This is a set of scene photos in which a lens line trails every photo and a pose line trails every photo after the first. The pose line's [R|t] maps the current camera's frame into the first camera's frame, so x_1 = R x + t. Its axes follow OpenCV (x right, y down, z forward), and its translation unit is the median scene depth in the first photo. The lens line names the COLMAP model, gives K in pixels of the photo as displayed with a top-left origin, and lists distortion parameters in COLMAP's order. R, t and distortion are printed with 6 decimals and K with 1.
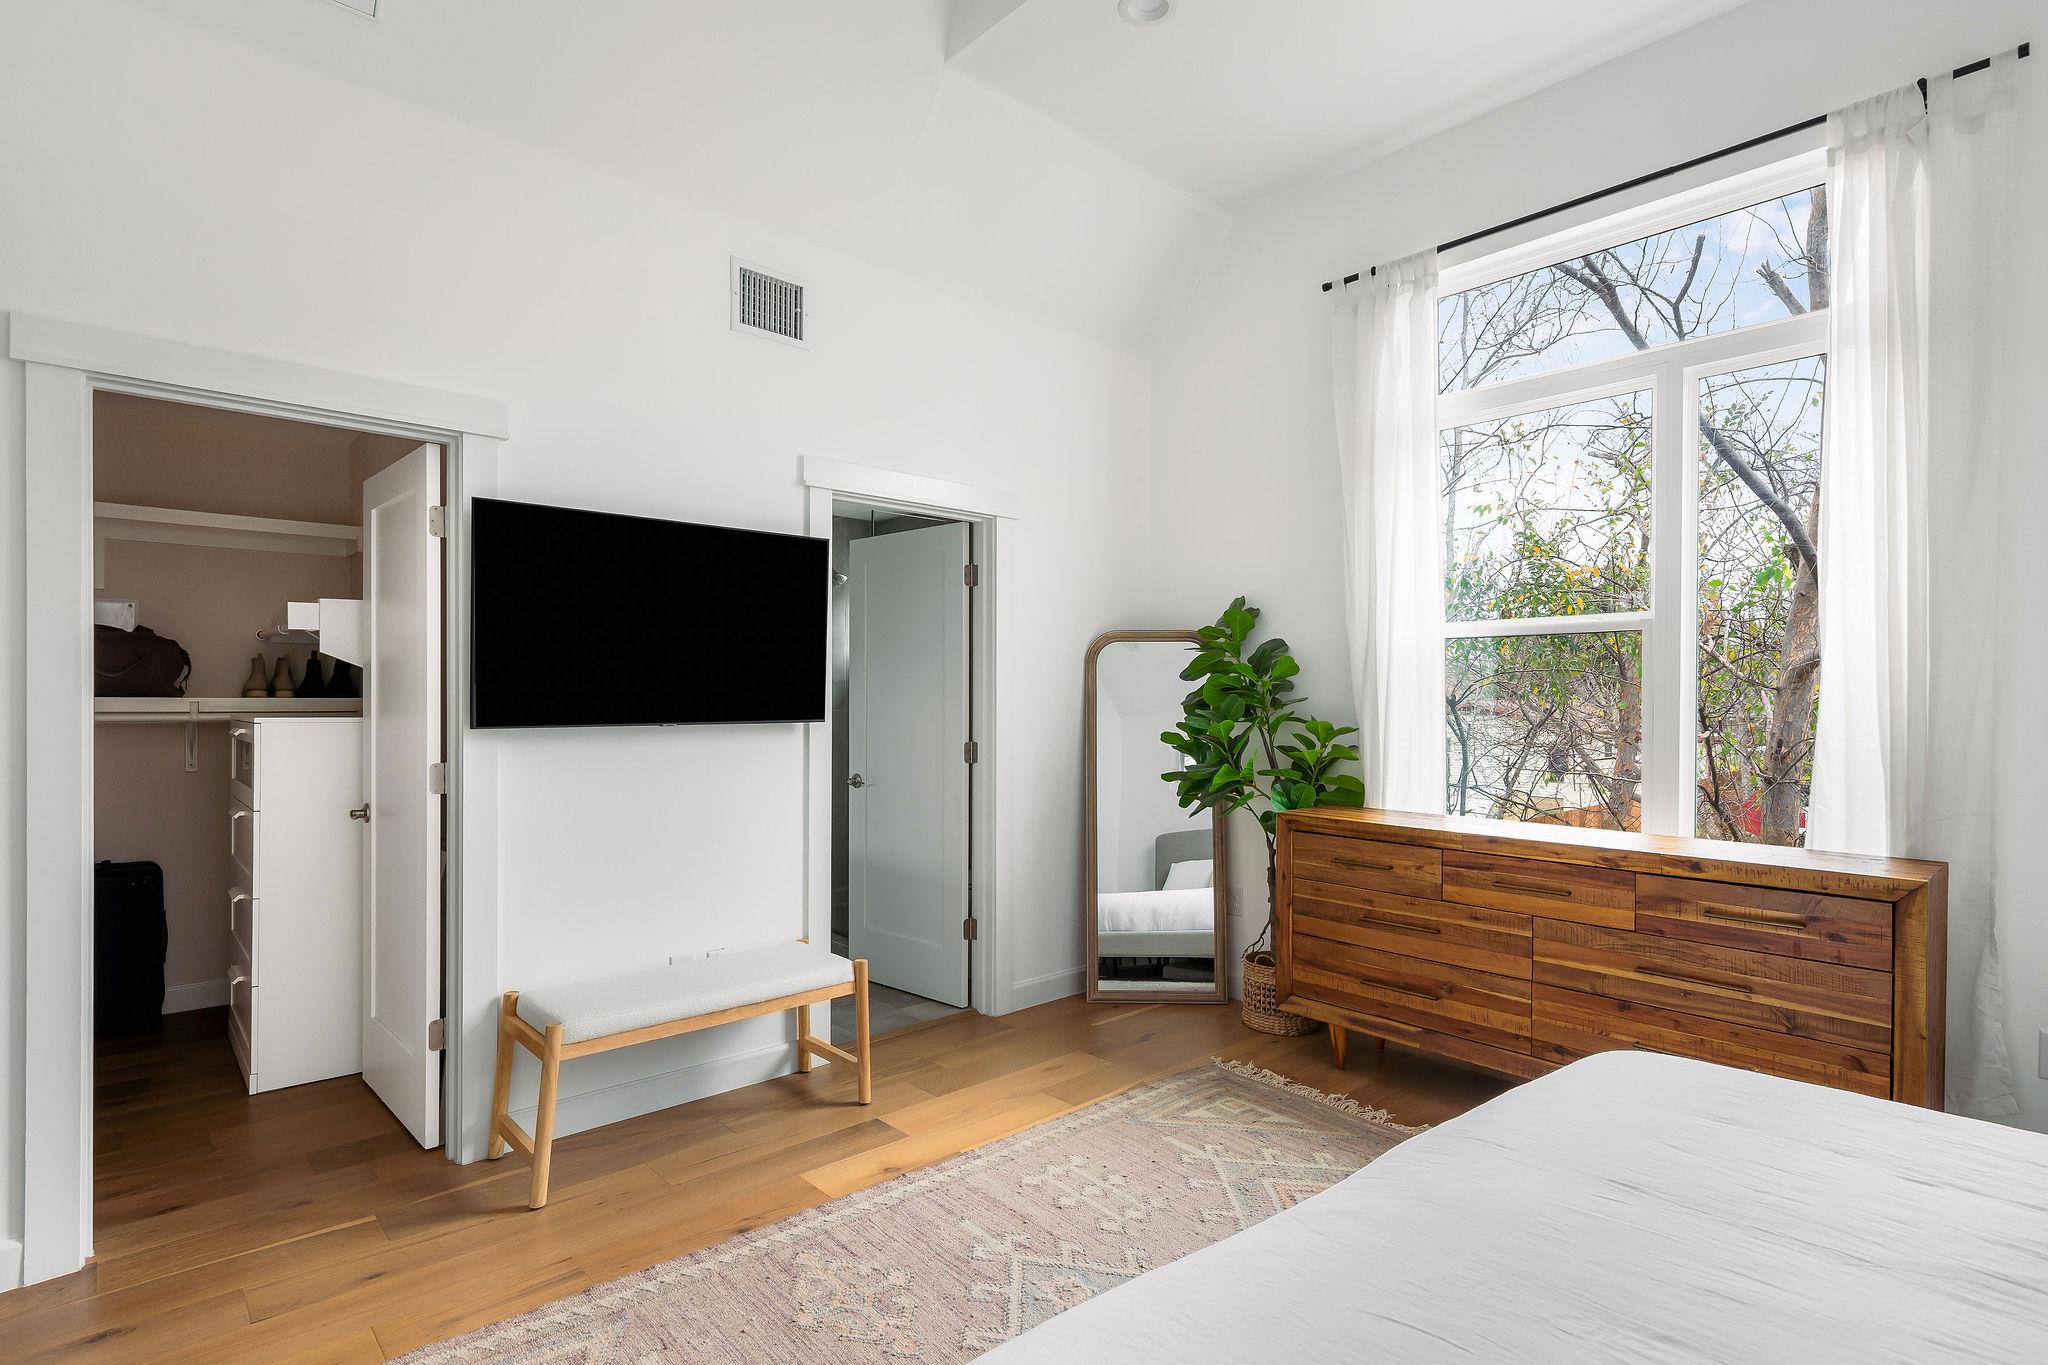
lens RADIAL K [[997.0, 0, 1028.9], [0, 997.0, 692.4], [0, 0, 1]] dist [0.013929, -0.000202]
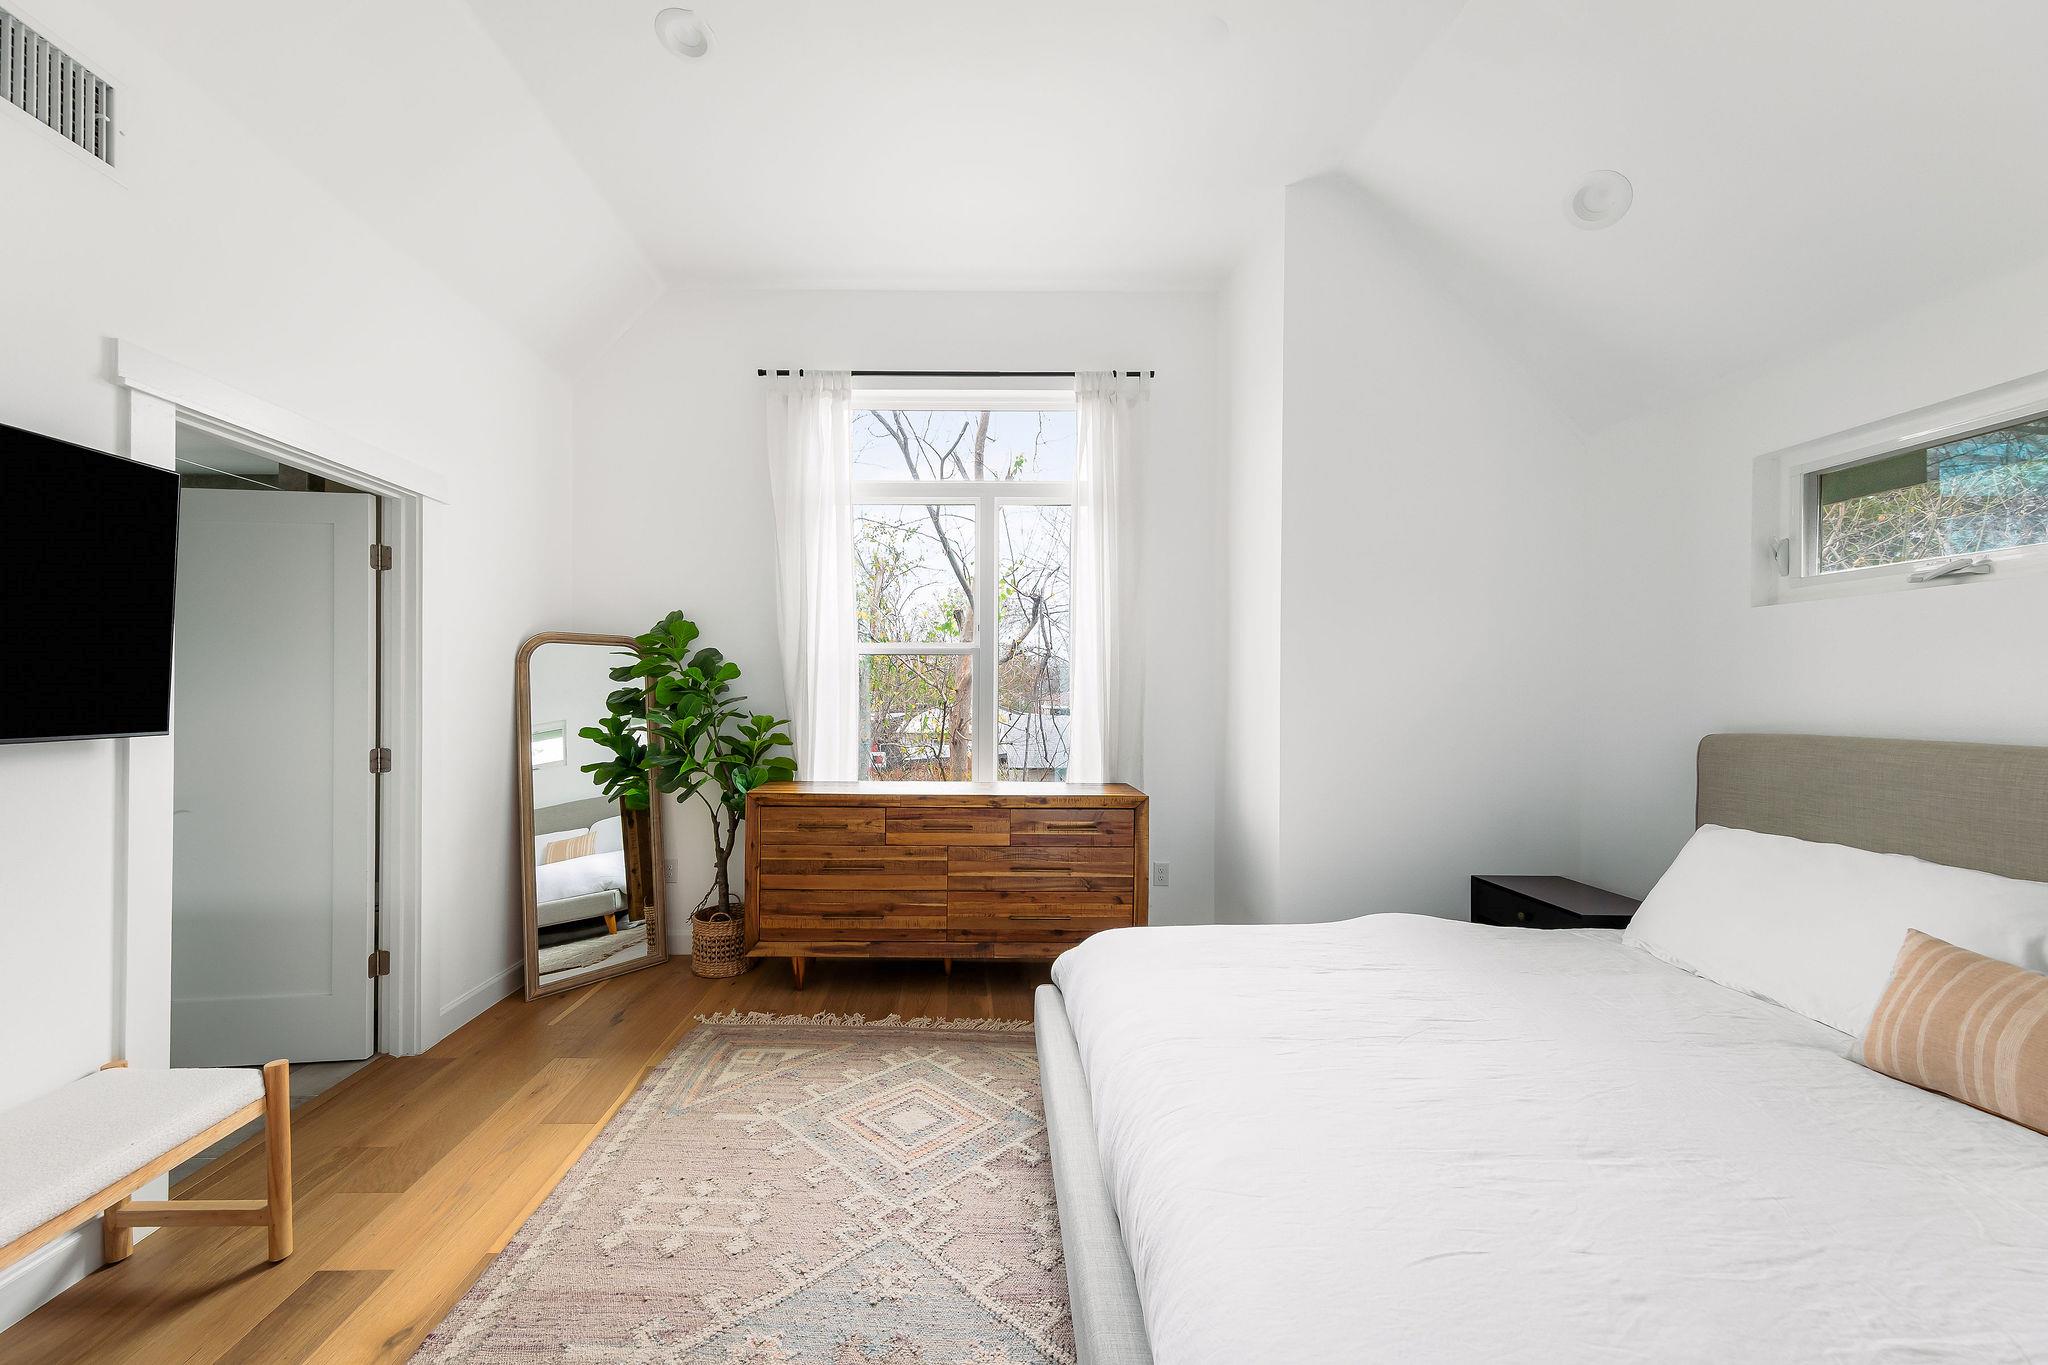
lens RADIAL K [[666.2, 0, 962.6], [0, 666.2, 688.9], [0, 0, 1]] dist [0.005115, -0.000159]
pose [[0.676050, 0.005922, 0.736832, -0.177457], [-0.005315, 0.999981, -0.003160, -0.003847], [-0.736836, -0.001780, 0.676069, 0.282582]]
